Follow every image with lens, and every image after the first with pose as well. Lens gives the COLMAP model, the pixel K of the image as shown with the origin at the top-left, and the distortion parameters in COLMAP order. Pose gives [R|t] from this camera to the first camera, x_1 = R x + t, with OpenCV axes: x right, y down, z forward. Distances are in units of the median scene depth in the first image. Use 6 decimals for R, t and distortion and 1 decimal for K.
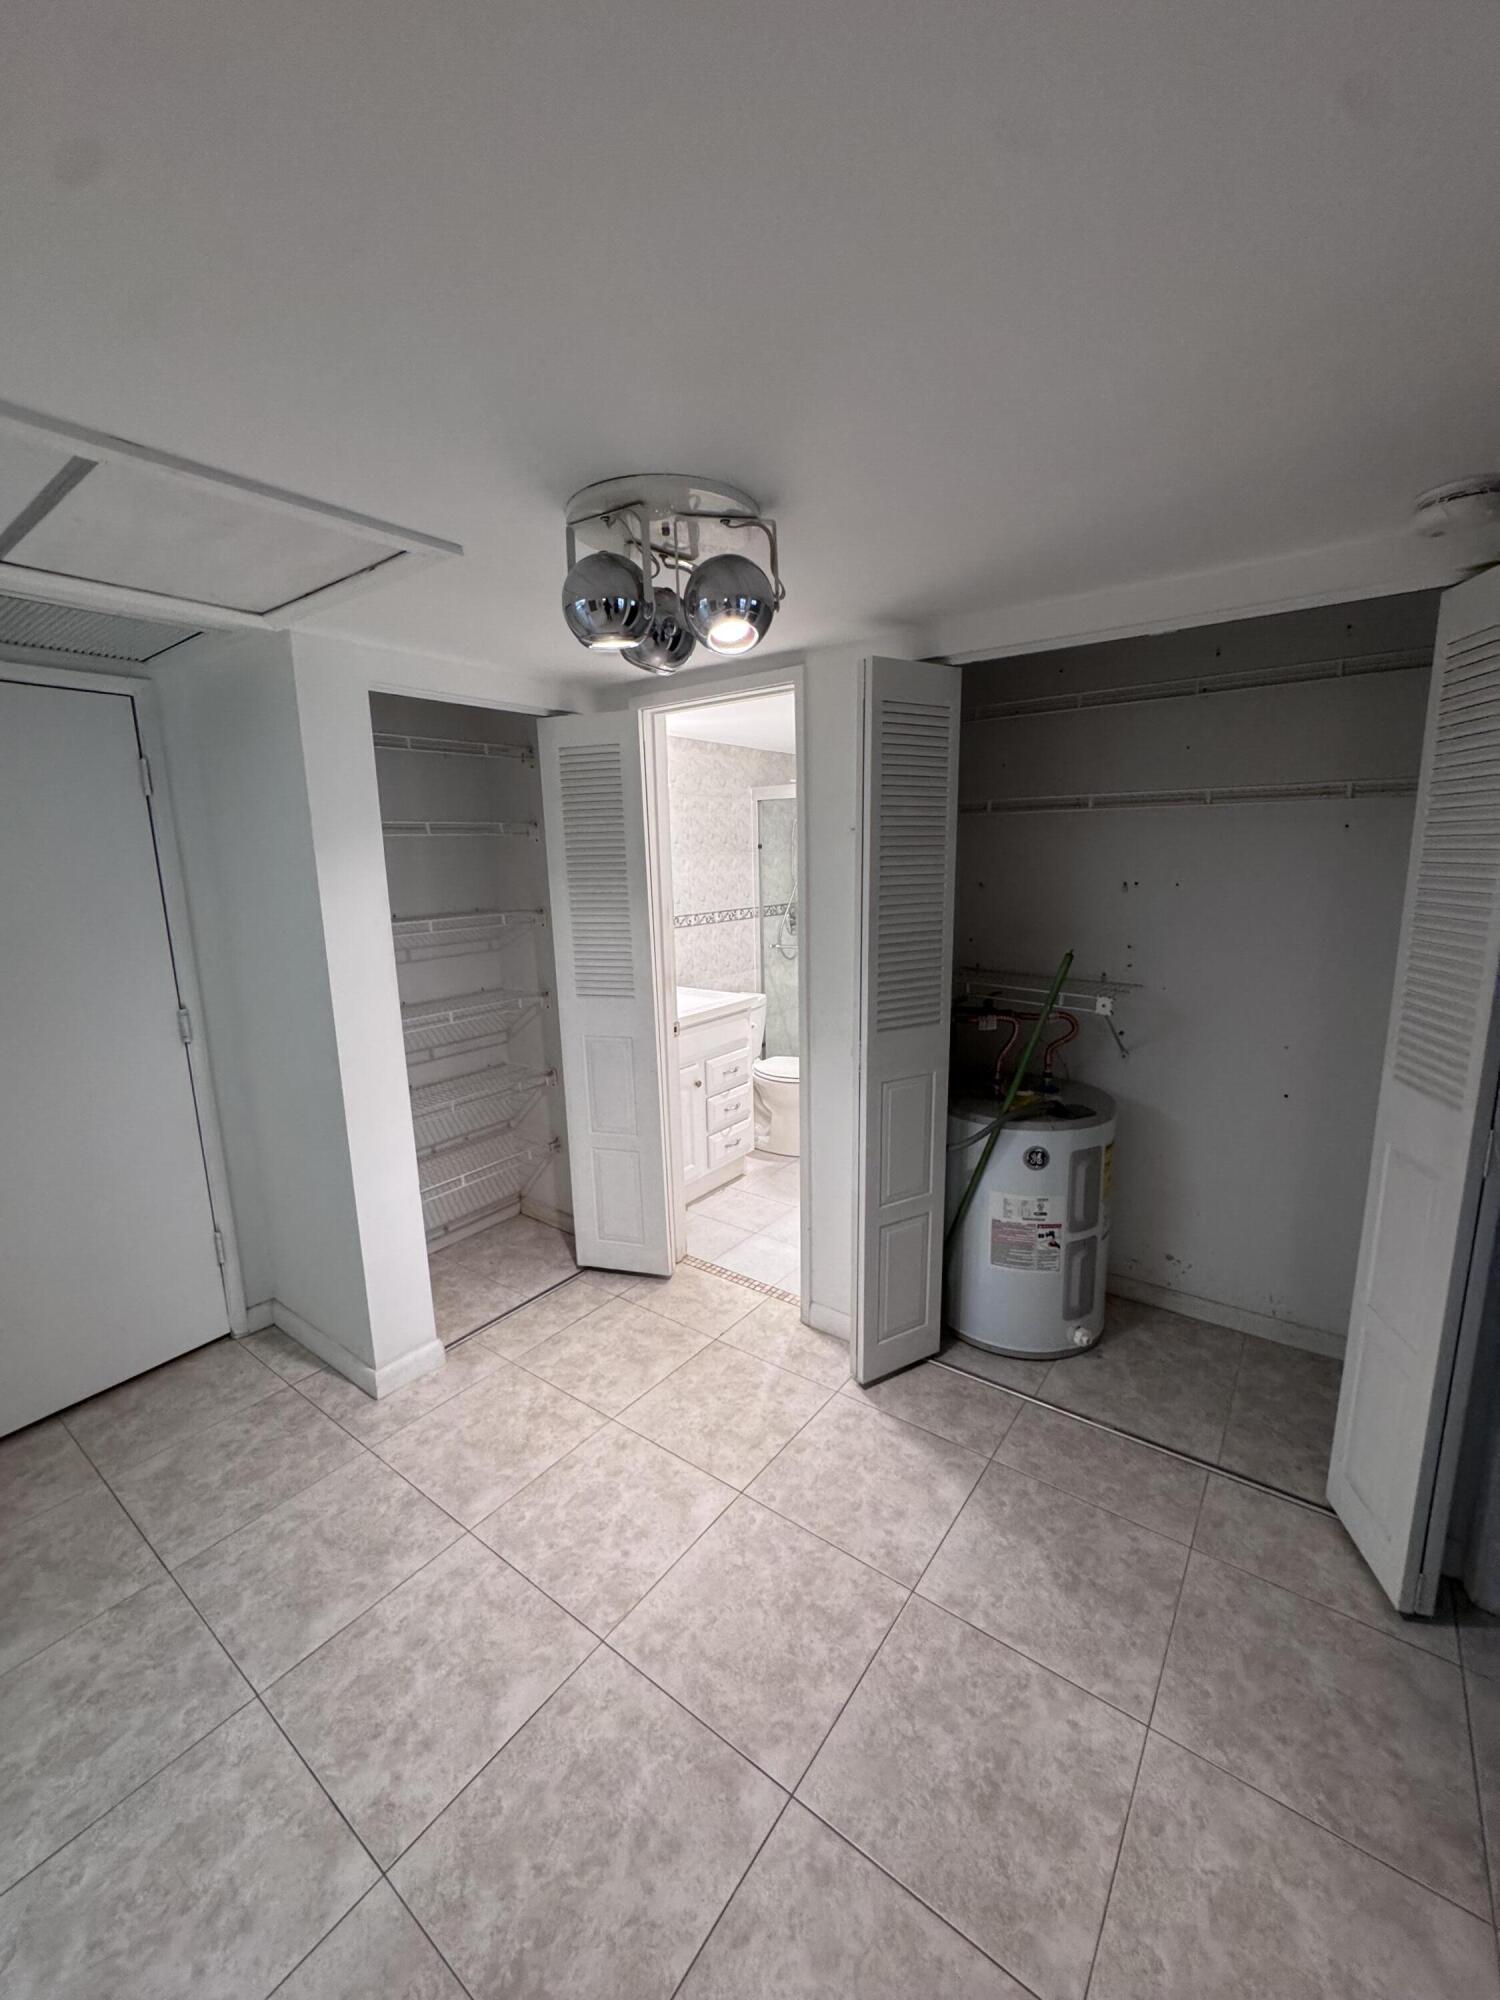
lens RADIAL K [[797.1, 0, 748.4], [0, 797.1, 1005.4], [0, 0, 1]] dist [0.000252, 0.000018]
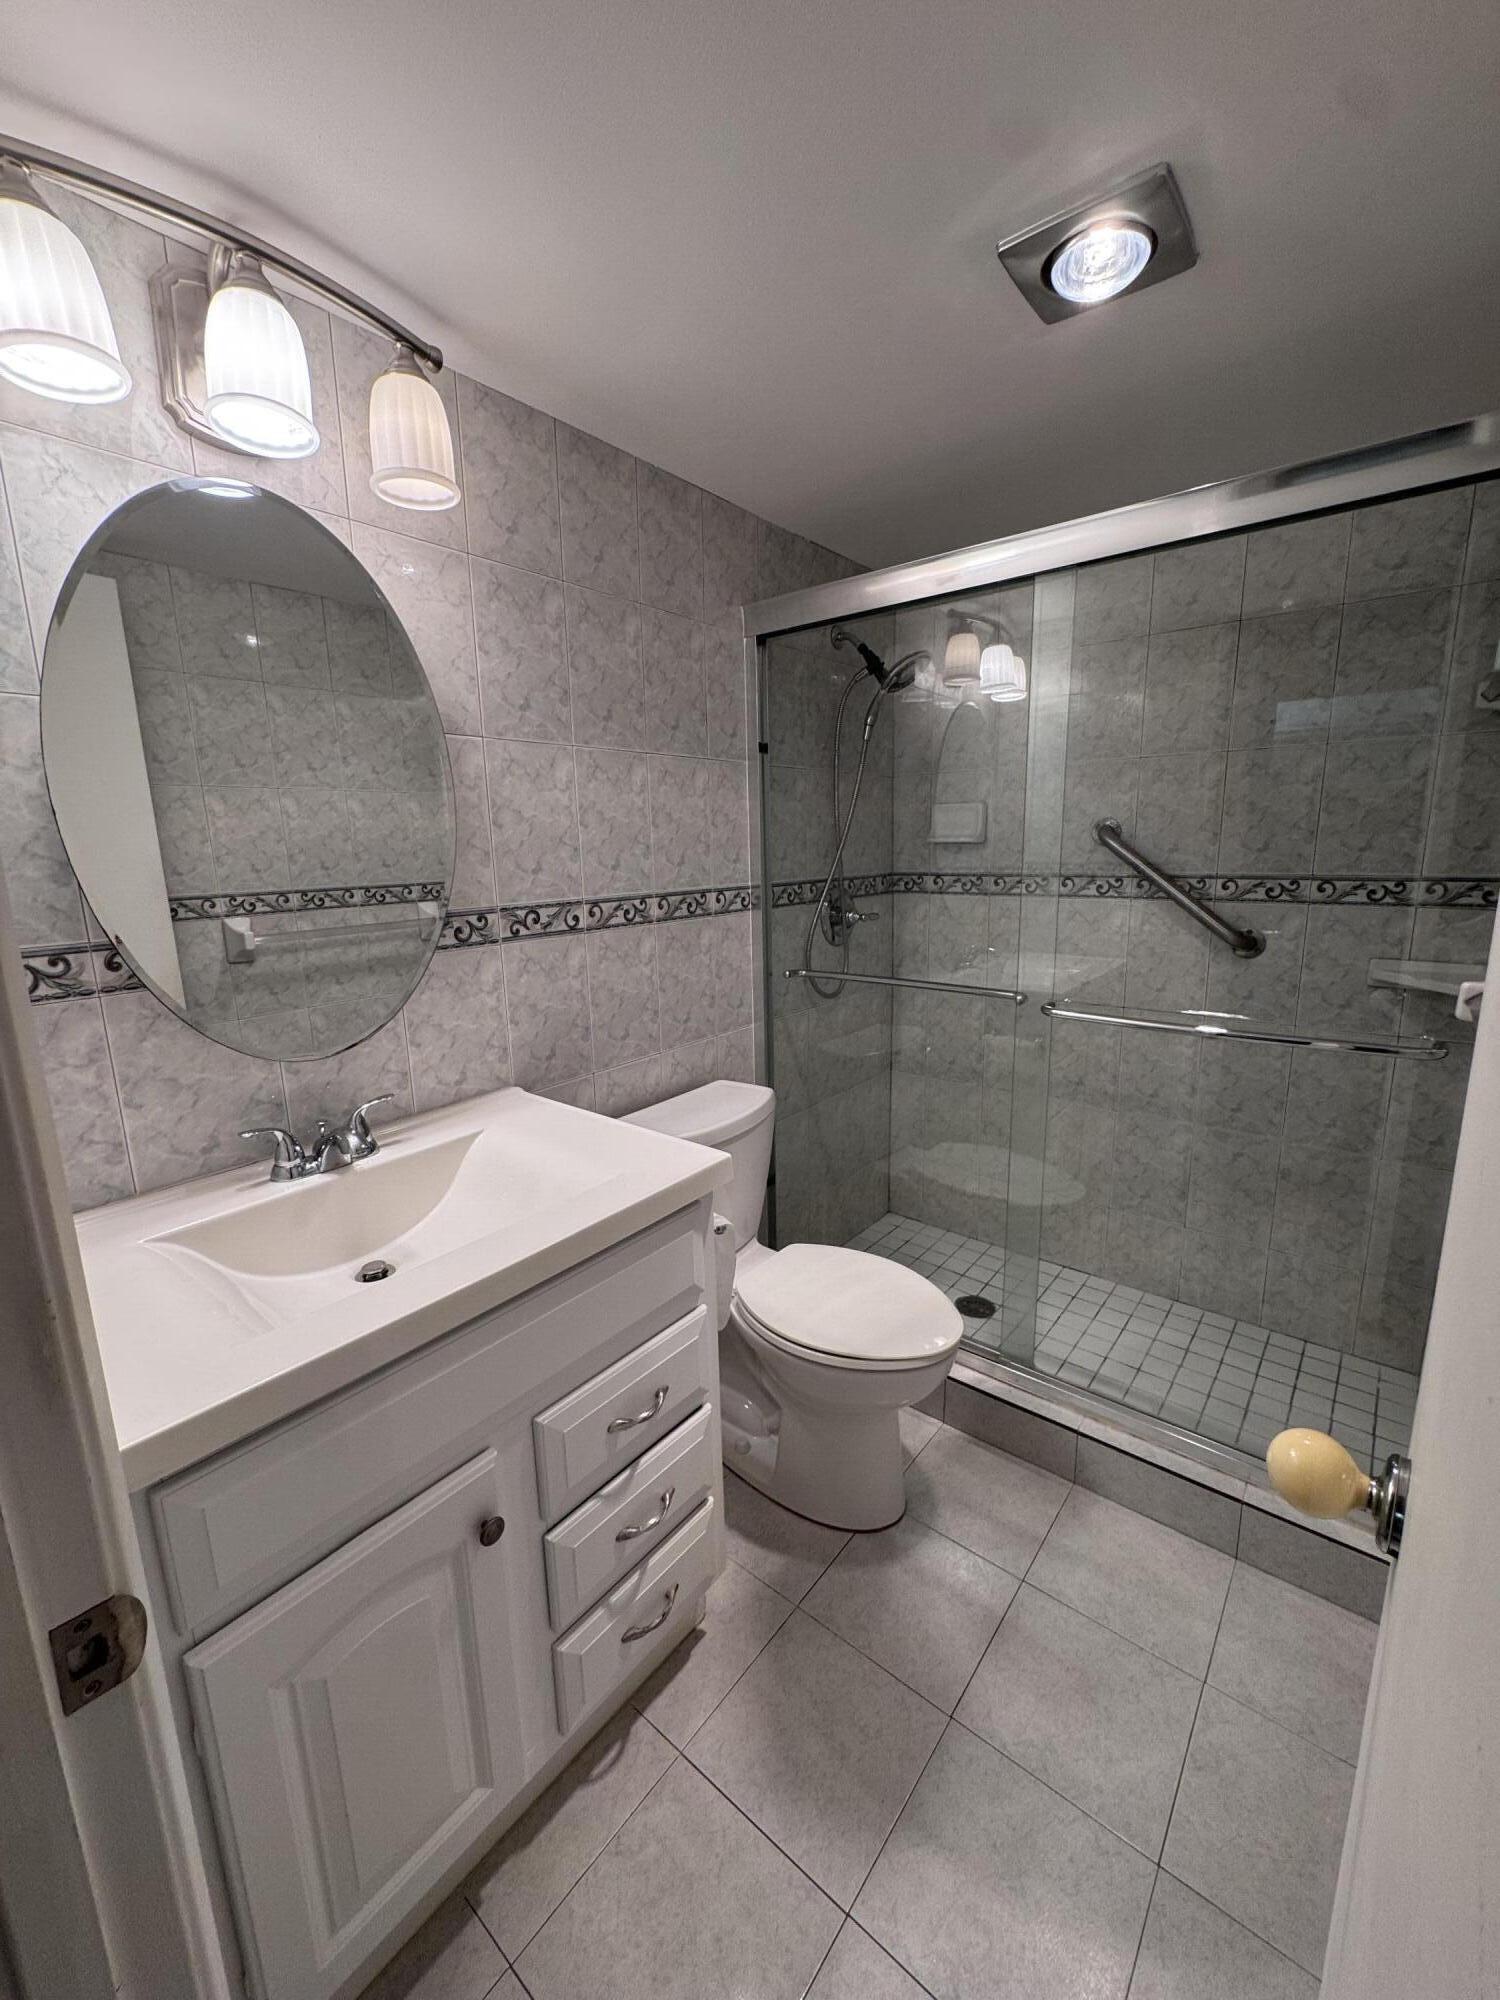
lens RADIAL K [[797.1, 0, 750.7], [0, 797.1, 996.7], [0, 0, 1]] dist [0.000252, 0.000018]
pose [[0.999195, 0.008802, -0.039129, 0.025888], [-0.008560, 0.999943, 0.006341, -0.064942], [0.039183, -0.006001, 0.999214, 0.560660]]
